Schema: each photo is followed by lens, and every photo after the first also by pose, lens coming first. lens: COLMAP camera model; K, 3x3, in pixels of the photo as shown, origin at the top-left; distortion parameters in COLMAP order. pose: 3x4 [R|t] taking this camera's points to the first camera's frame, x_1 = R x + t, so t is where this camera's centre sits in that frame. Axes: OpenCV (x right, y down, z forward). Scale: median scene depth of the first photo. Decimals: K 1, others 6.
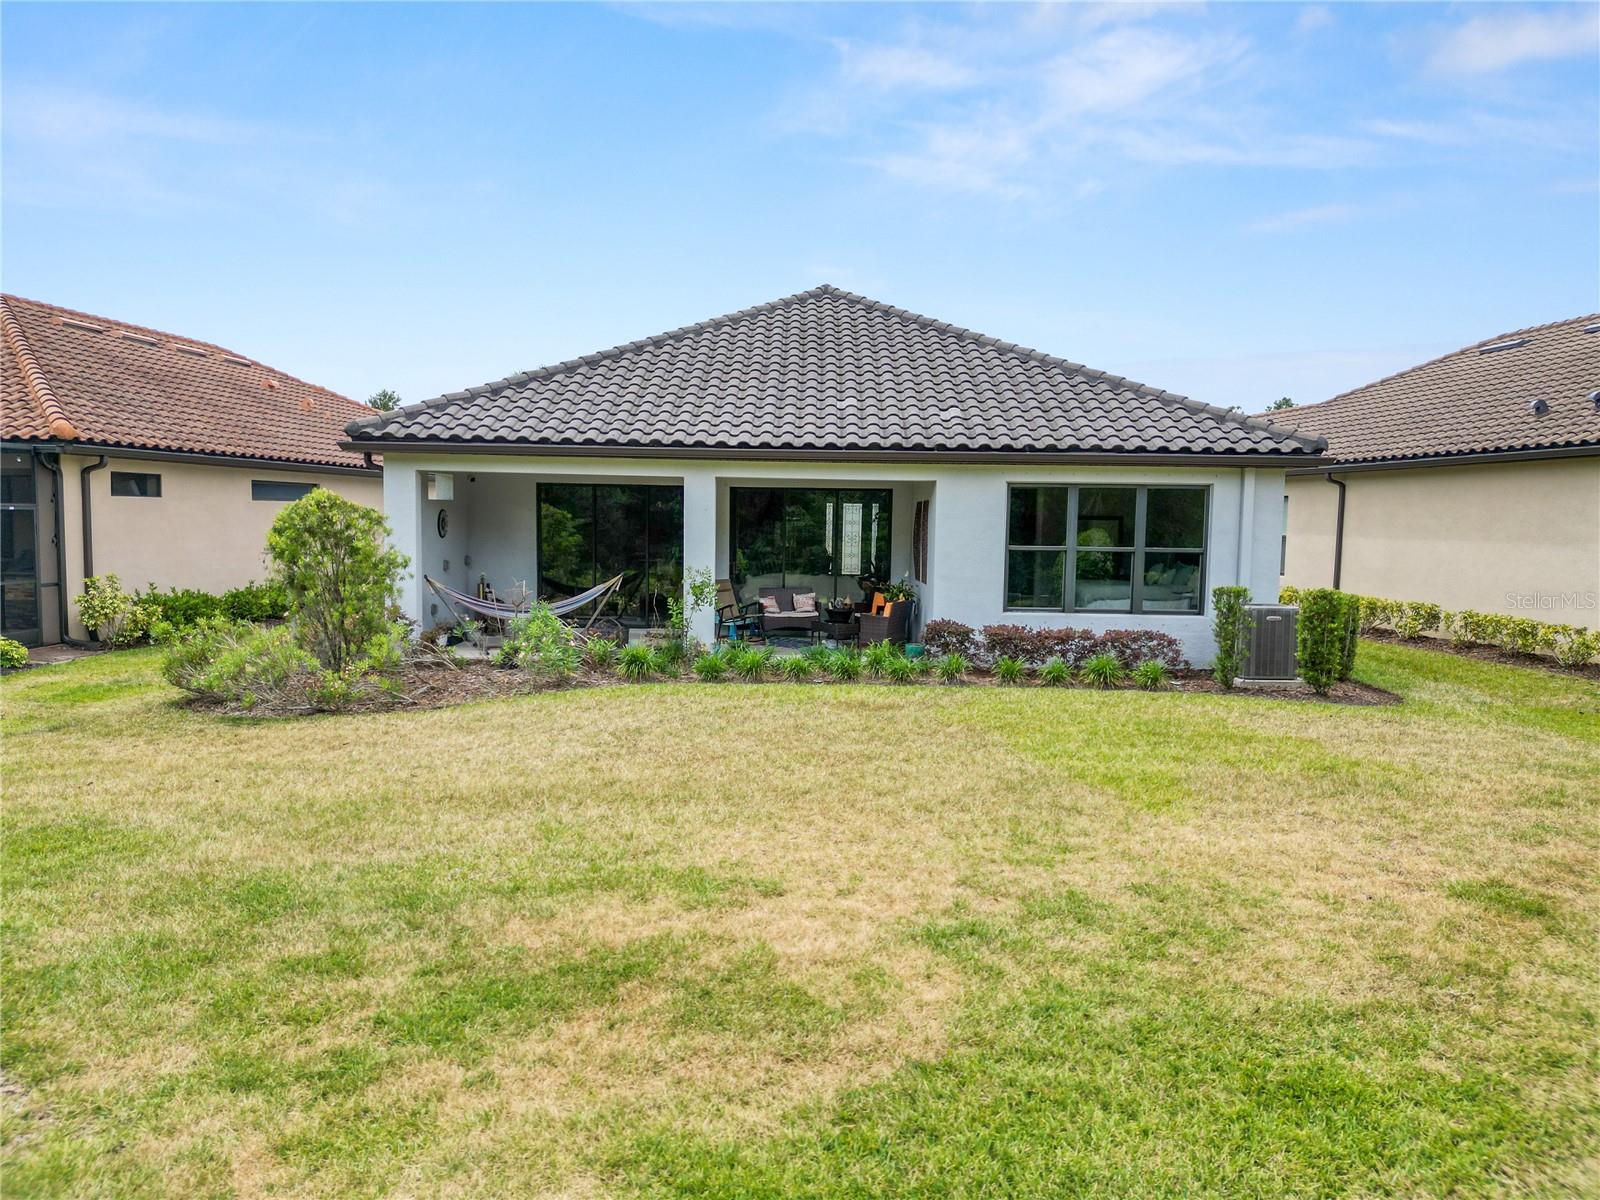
lens RADIAL K [[1121.0, 0, 800.0], [0, 1121.0, 600.0], [0, 0, 1]] dist [0.071034, -0.070356]
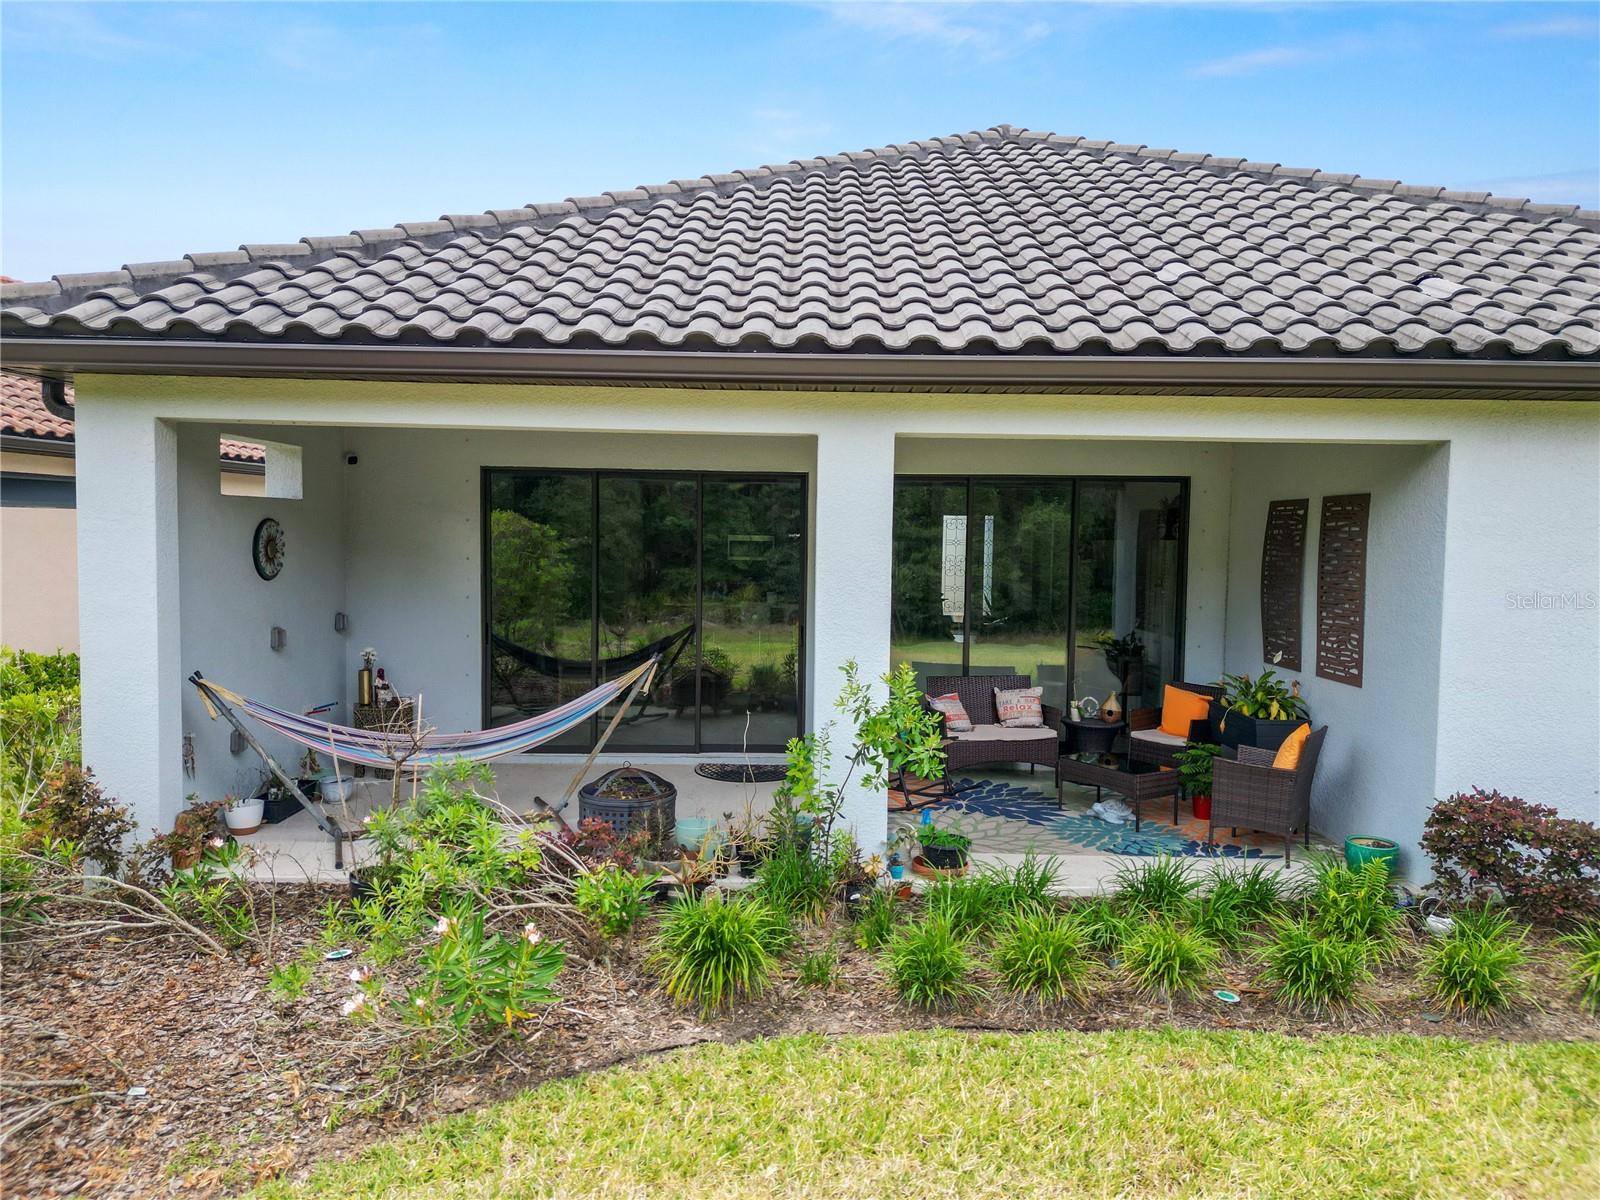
lens RADIAL K [[1121.0, 0, 800.0], [0, 1121.0, 600.0], [0, 0, 1]] dist [0.071034, -0.070356]
pose [[0.999994, -0.000446, 0.003554, -0.108615], [0.000505, 0.999864, -0.016496, -0.041966], [-0.003547, 0.016497, 0.999858, 0.575887]]
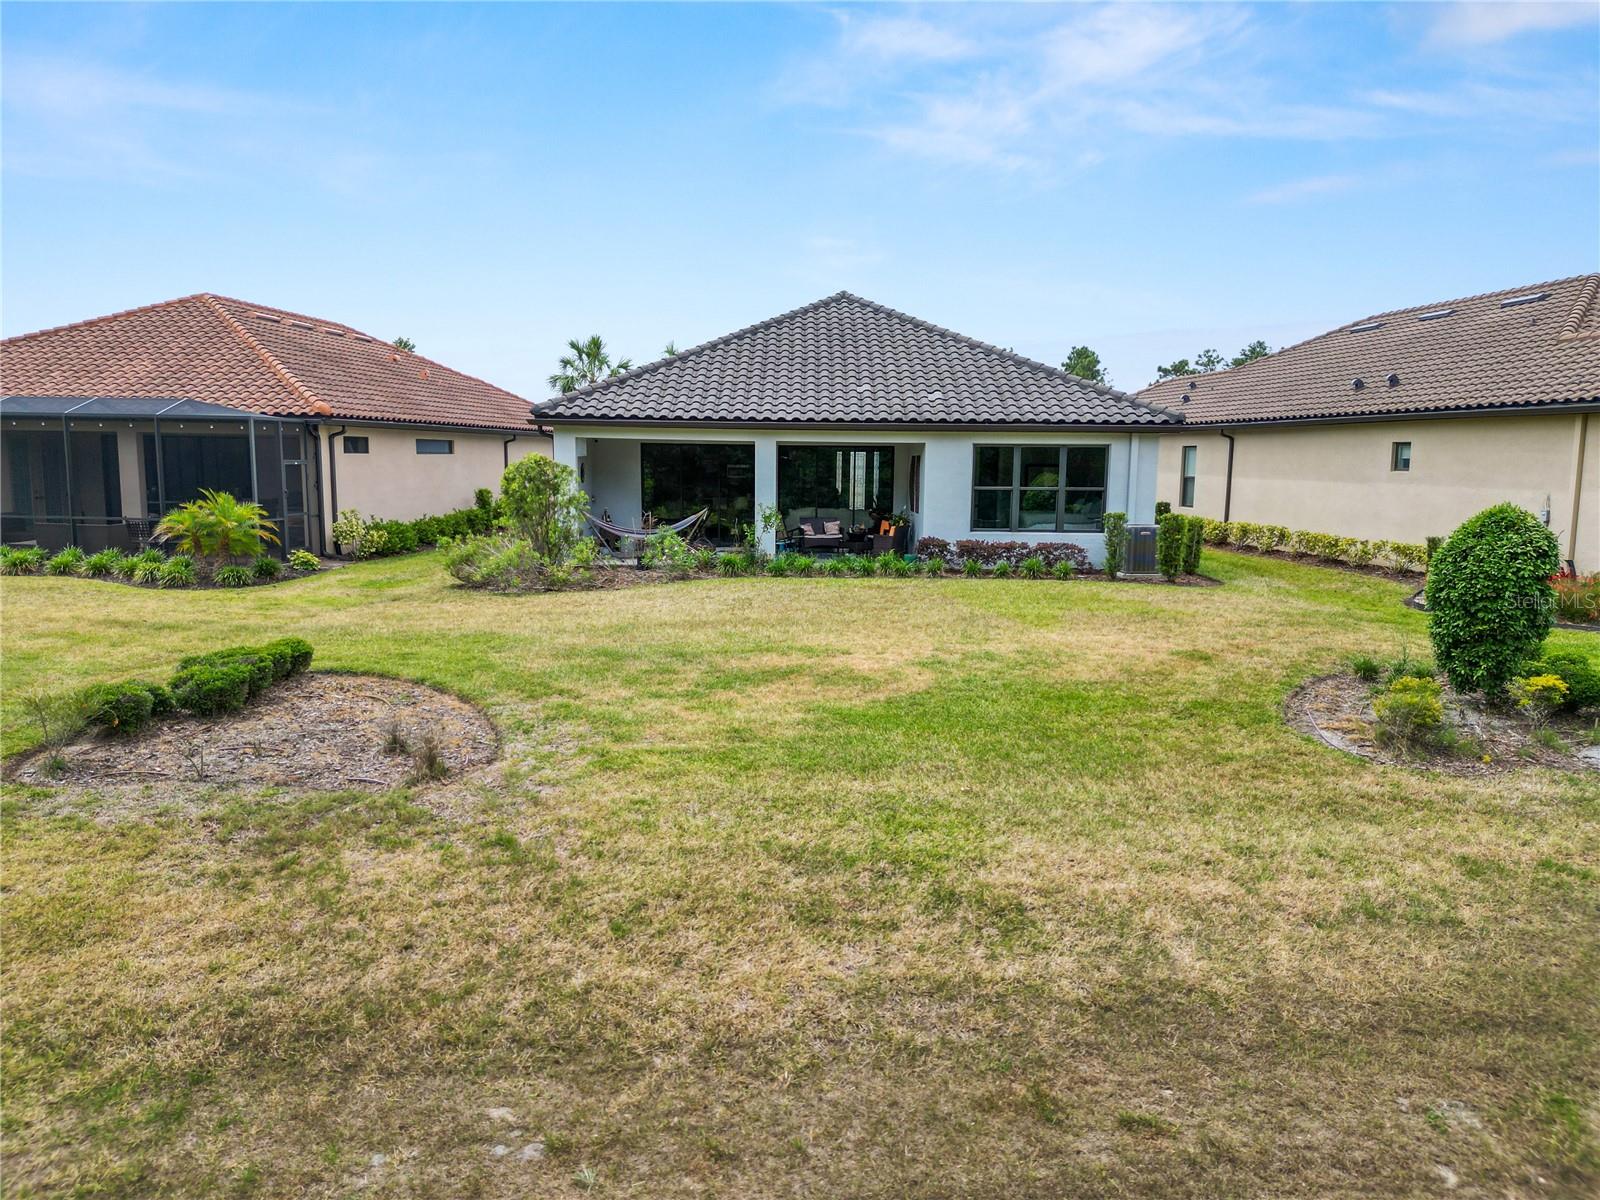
lens RADIAL K [[1151.8, 0, 800.0], [0, 1151.8, 600.0], [0, 0, 1]] dist [0.097758, -0.079011]
pose [[0.999926, -0.005466, 0.010875, -0.060252], [0.004911, 0.998715, 0.050440, 0.022503], [-0.011137, -0.050383, 0.998668, -0.519284]]
